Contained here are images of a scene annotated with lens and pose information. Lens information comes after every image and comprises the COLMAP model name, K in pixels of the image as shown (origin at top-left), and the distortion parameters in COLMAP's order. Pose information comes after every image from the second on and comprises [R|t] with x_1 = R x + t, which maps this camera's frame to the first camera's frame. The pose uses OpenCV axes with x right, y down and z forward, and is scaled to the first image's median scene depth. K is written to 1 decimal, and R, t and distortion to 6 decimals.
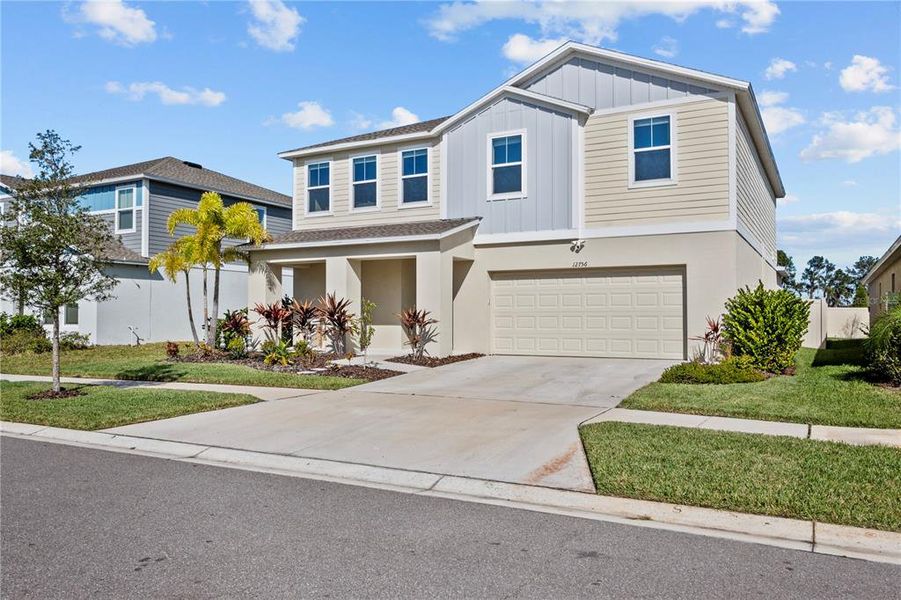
lens RADIAL K [[686.3, 0, 450.5], [0, 686.3, 300.0], [0, 0, 1]] dist [-0.001481, -0.000012]
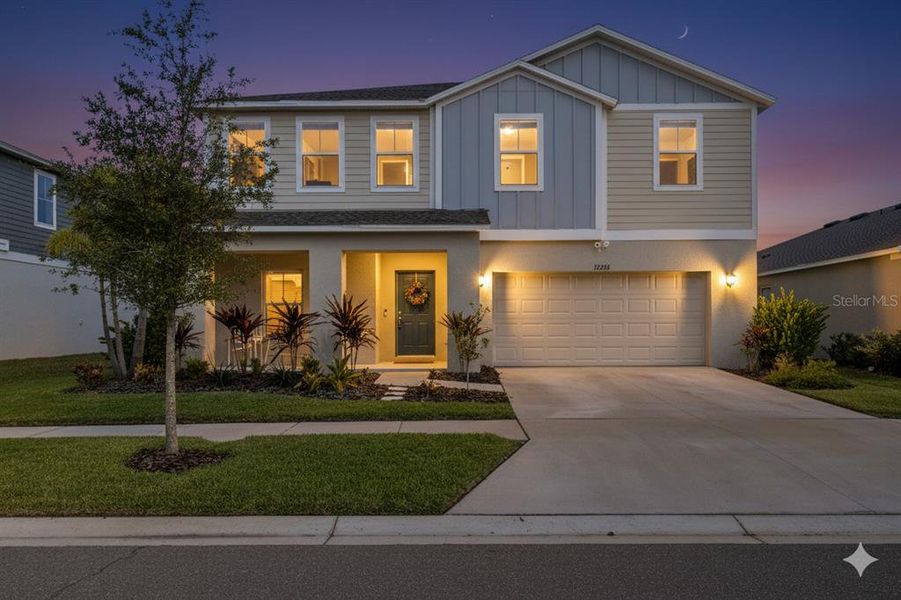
lens RADIAL K [[708.0, 0, 455.5], [0, 708.0, 329.0], [0, 0, 1]] dist [-0.003101, 0.001496]
pose [[0.881937, -0.006047, 0.471328, -0.434869], [-0.008063, 0.999578, 0.027911, 0.006037], [-0.471298, -0.028416, 0.881516, 0.237383]]
